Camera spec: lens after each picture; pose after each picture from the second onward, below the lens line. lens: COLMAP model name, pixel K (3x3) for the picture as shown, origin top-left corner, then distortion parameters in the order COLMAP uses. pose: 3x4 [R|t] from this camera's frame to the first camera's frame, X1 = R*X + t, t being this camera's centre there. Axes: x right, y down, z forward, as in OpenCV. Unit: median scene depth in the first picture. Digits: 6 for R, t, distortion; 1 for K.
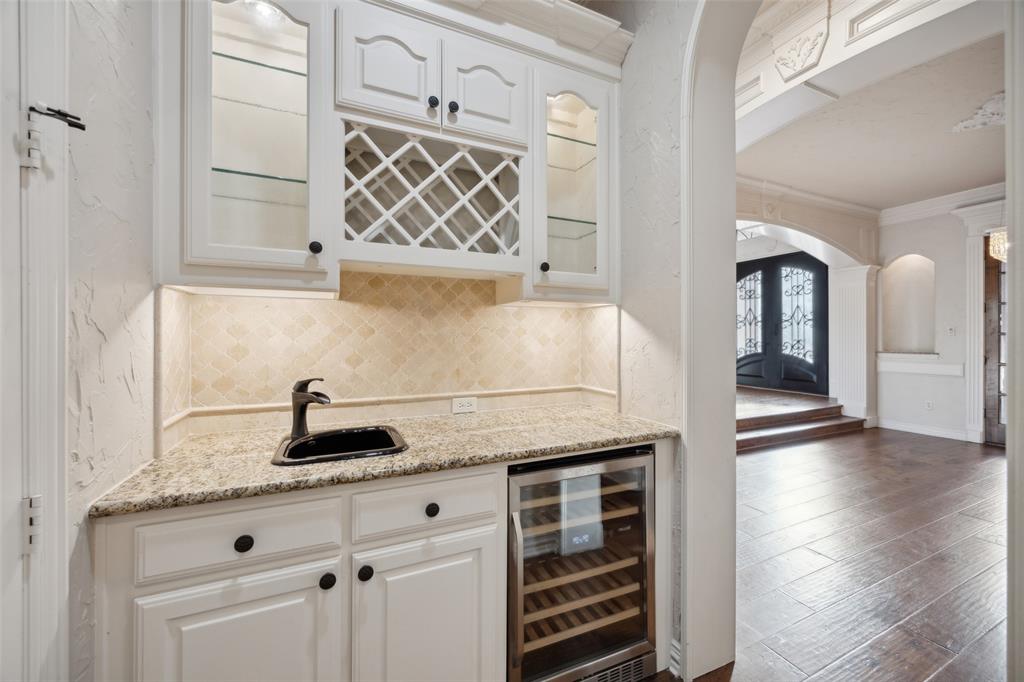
lens RADIAL K [[397.0, 0, 511.3], [0, 397.0, 339.2], [0, 0, 1]] dist [-0.000953, -0.000028]
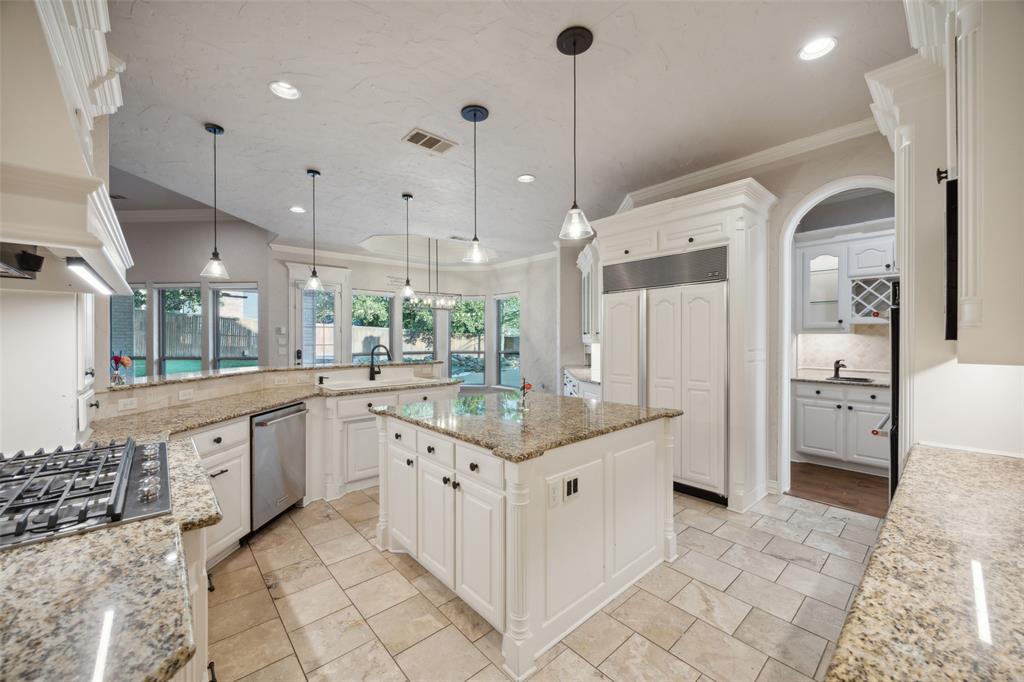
lens RADIAL K [[397.0, 0, 511.3], [0, 397.0, 339.2], [0, 0, 1]] dist [-0.000953, -0.000028]
pose [[0.294058, 0.000255, -0.955788, 0.596059], [-0.000226, 1.000000, 0.000197, -0.023501], [0.955788, 0.000158, 0.294058, -0.835990]]
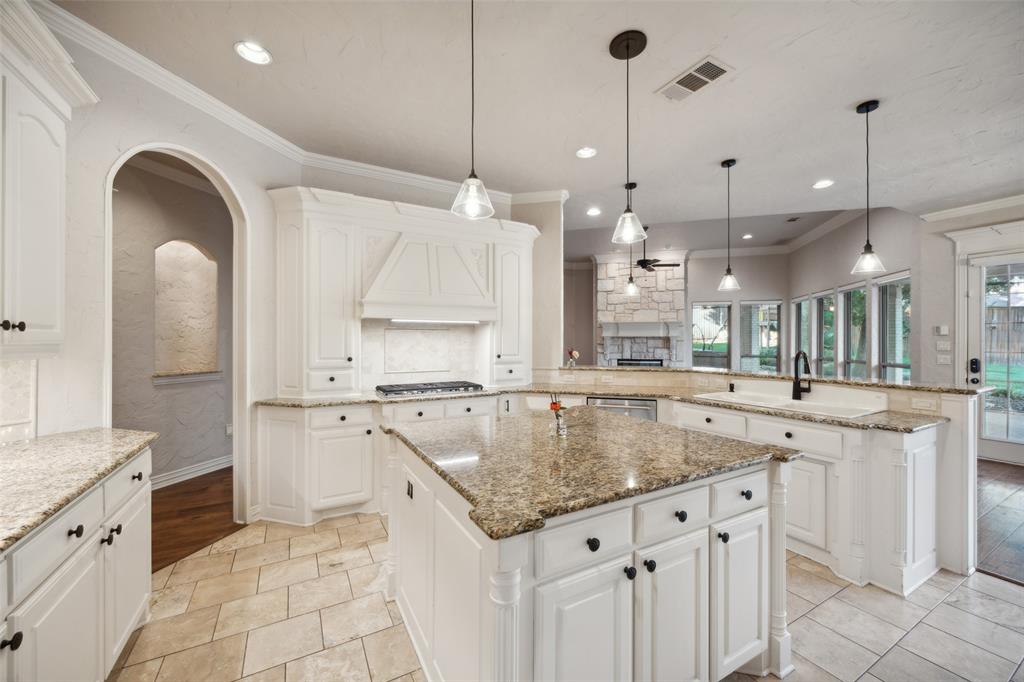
lens RADIAL K [[397.0, 0, 511.3], [0, 397.0, 339.2], [0, 0, 1]] dist [-0.000953, -0.000028]
pose [[-0.997419, -0.002757, -0.071745, -1.019004], [-0.002631, 0.999995, -0.001859, -0.036190], [0.071750, -0.001665, -0.997421, 1.321050]]
